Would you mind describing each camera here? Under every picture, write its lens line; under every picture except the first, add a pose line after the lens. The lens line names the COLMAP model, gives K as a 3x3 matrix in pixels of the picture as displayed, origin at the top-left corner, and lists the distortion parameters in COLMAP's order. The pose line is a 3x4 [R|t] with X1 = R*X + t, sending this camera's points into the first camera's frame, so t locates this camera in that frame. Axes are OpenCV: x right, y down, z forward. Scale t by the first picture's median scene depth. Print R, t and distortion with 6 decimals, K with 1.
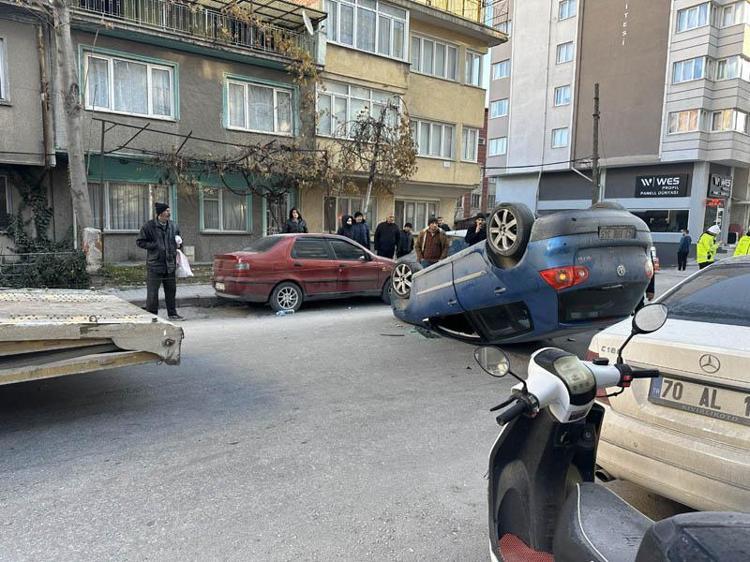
lens RADIAL K [[527.0, 0, 375.0], [0, 527.0, 281.0], [0, 0, 1]] dist [0.056296, -0.060440]
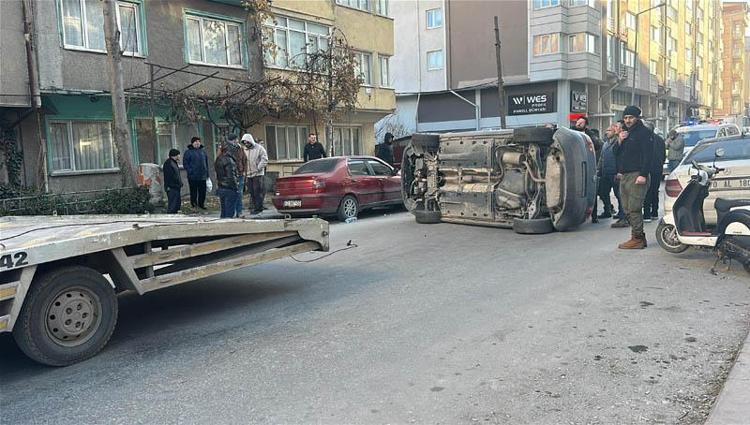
lens RADIAL K [[623.0, 0, 380.2], [0, 623.0, 210.4], [0, 0, 1]] dist [0.144528, -0.234007]
pose [[0.949714, -0.087630, 0.300608, -0.266031], [0.093393, 0.995618, -0.004826, 0.025226], [-0.298868, 0.032658, 0.953736, -0.202678]]
